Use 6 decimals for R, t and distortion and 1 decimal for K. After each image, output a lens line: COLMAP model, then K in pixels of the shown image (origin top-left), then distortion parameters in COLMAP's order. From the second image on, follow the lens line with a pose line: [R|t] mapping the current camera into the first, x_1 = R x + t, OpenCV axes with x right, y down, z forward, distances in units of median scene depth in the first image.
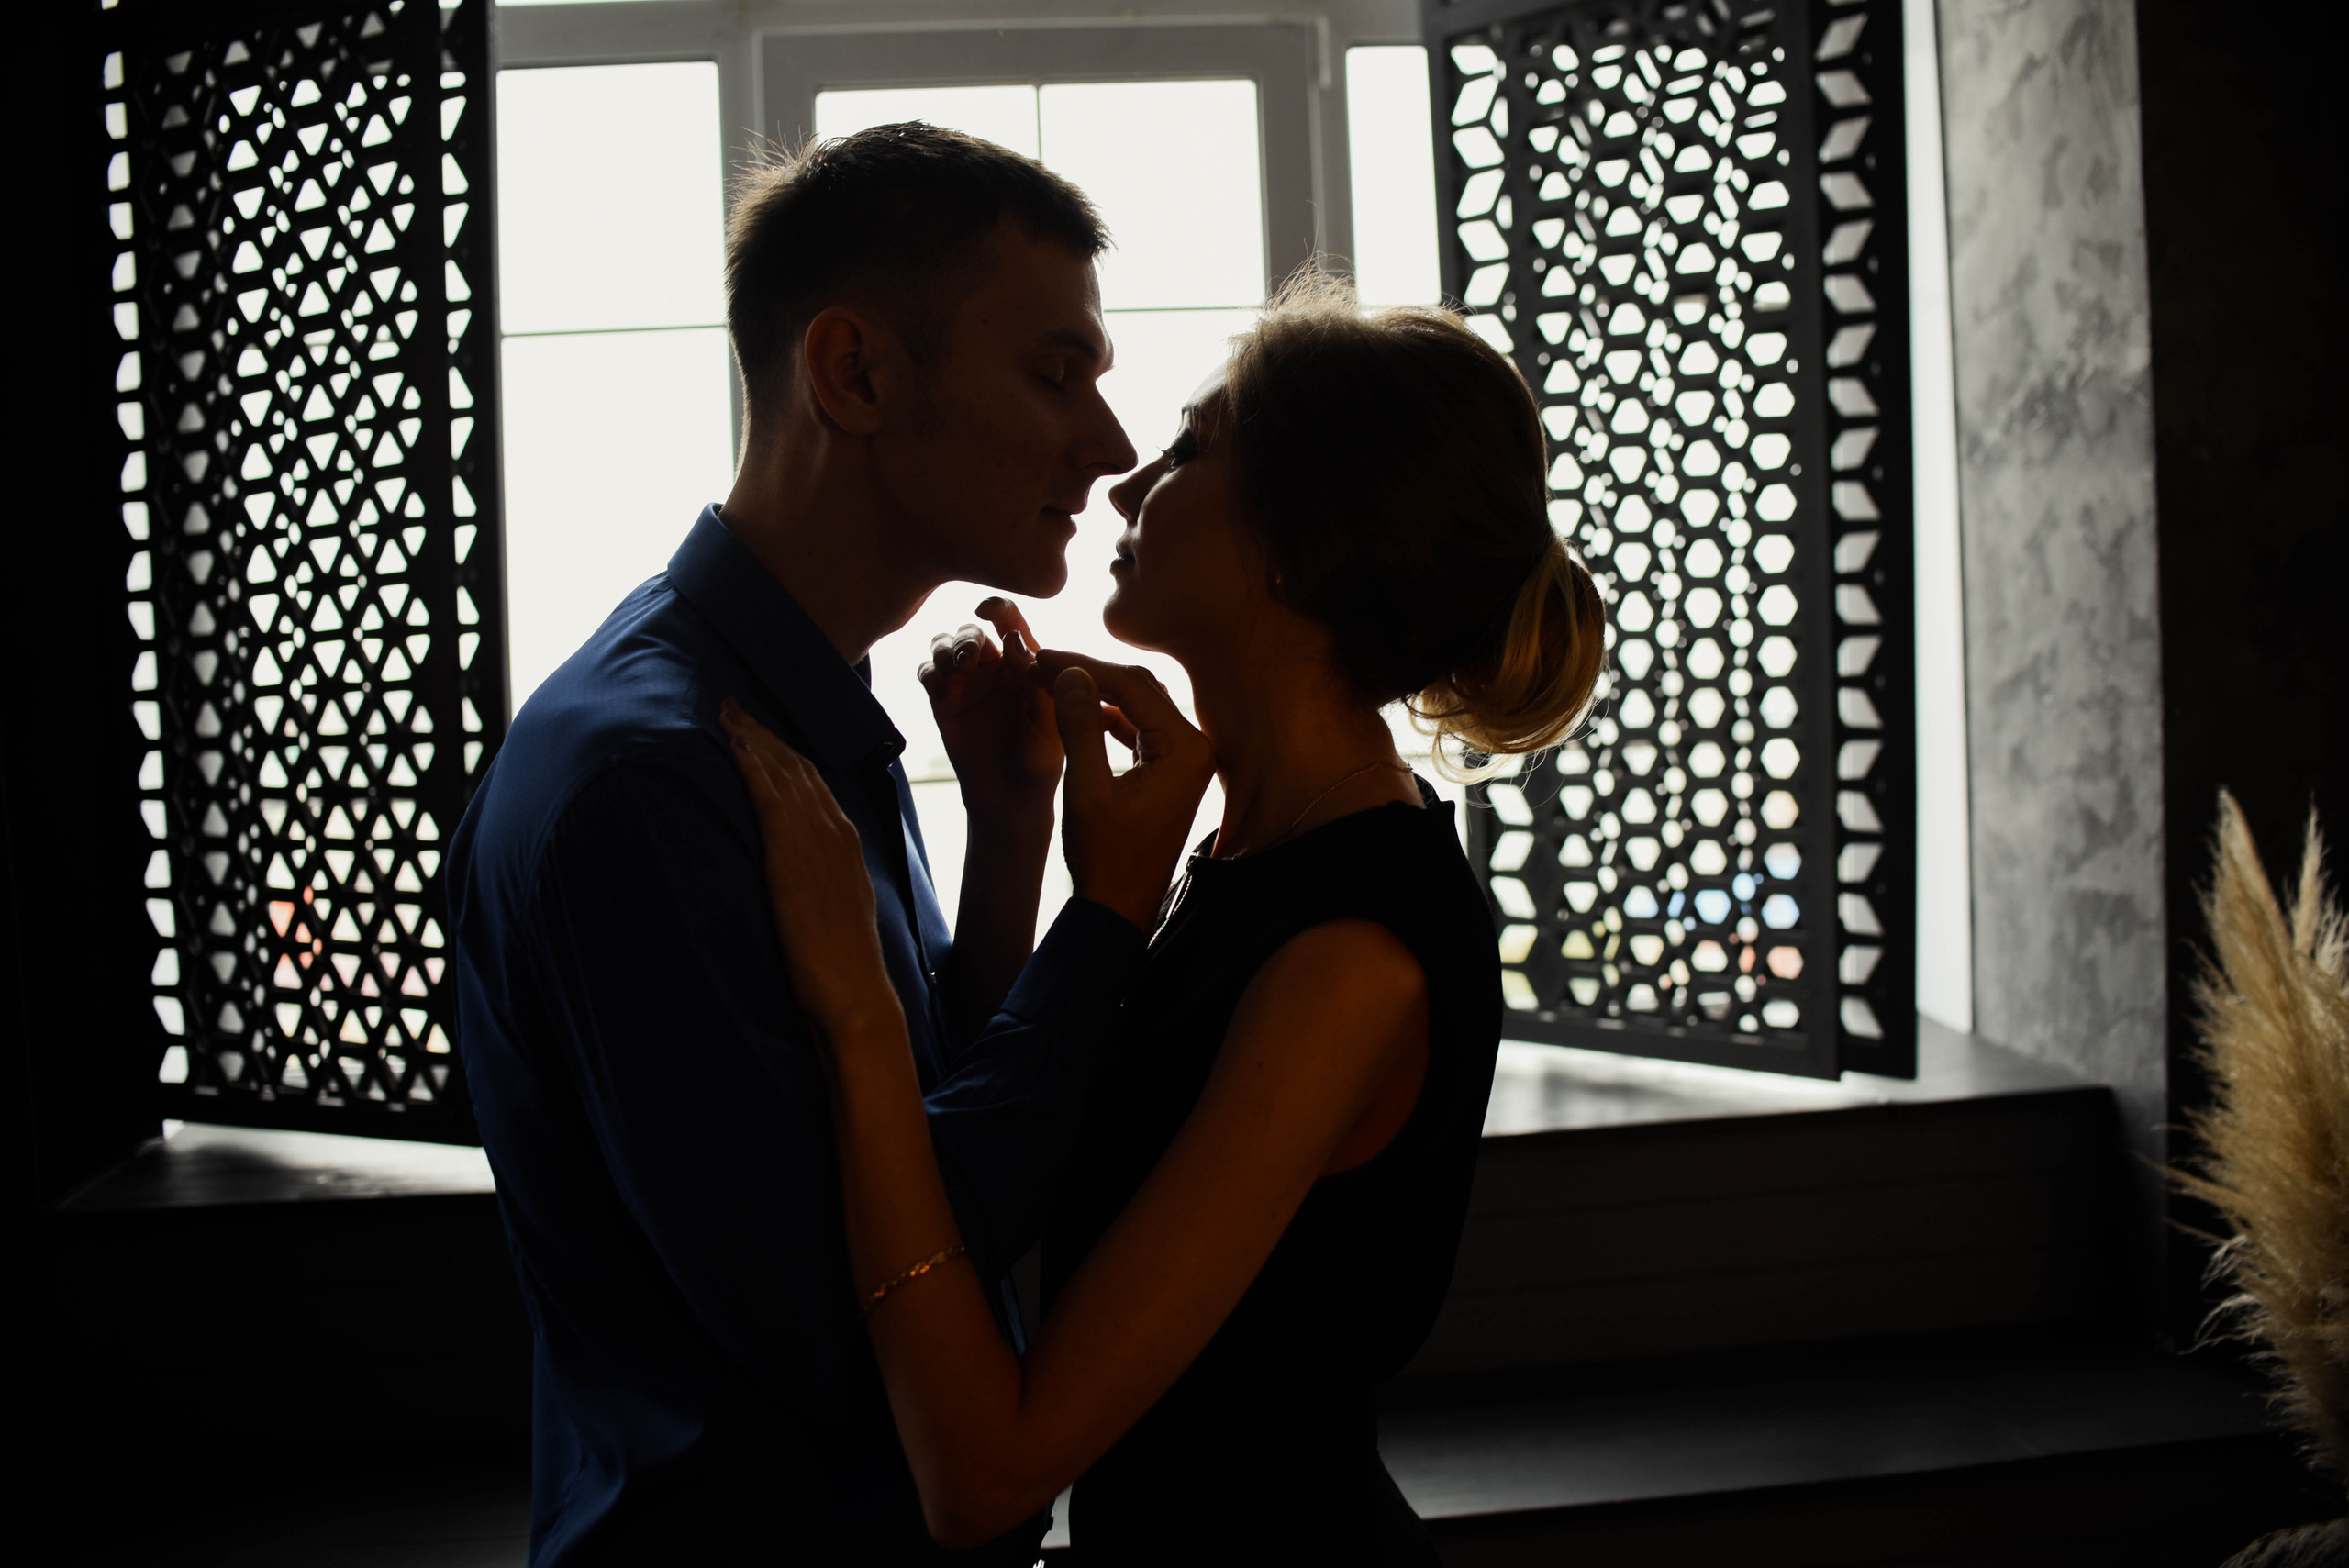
lens RADIAL K [[2372.8, 0, 1171.3], [0, 2372.8, 773.1], [0, 0, 1]] dist [-0.120258, 0.000000]
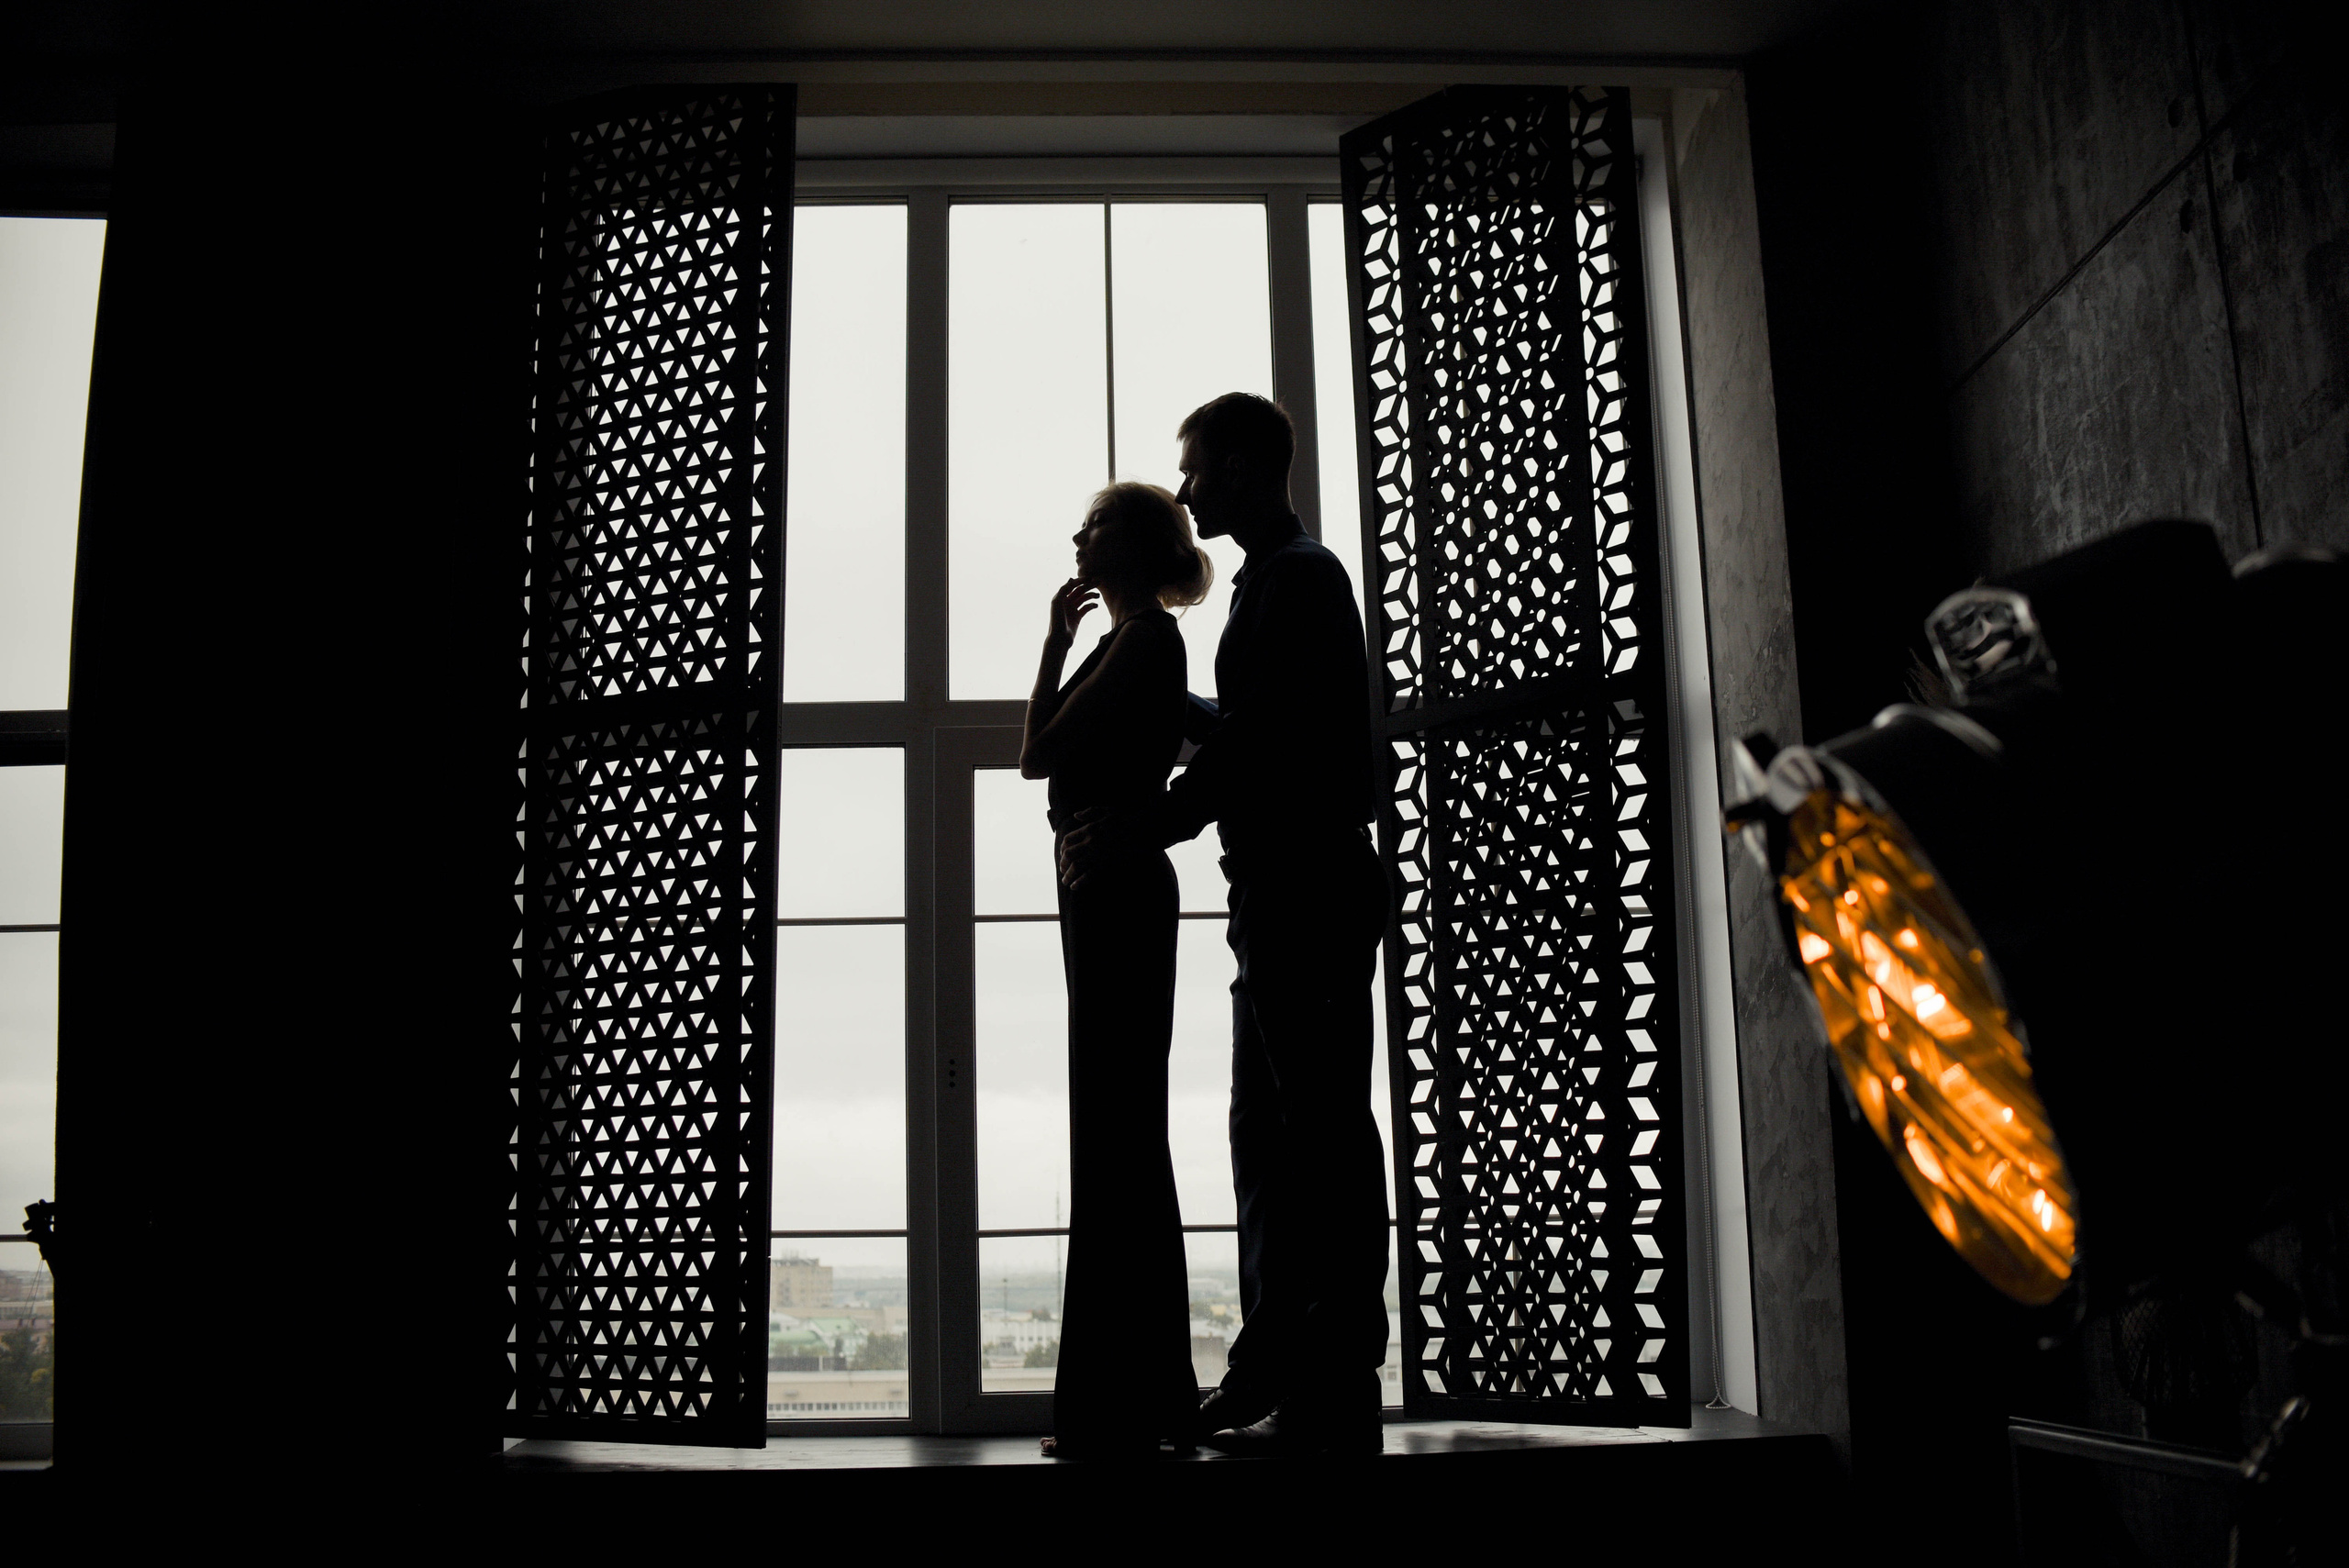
lens RADIAL K [[2372.8, 0, 1175.4], [0, 2372.8, 783.5], [0, 0, 1]] dist [-0.120258, 0.000000]
pose [[0.999322, 0.010176, -0.035380, 0.040334], [-0.018491, 0.969759, -0.243361, 0.099974], [0.031833, 0.243851, 0.969290, -0.531727]]
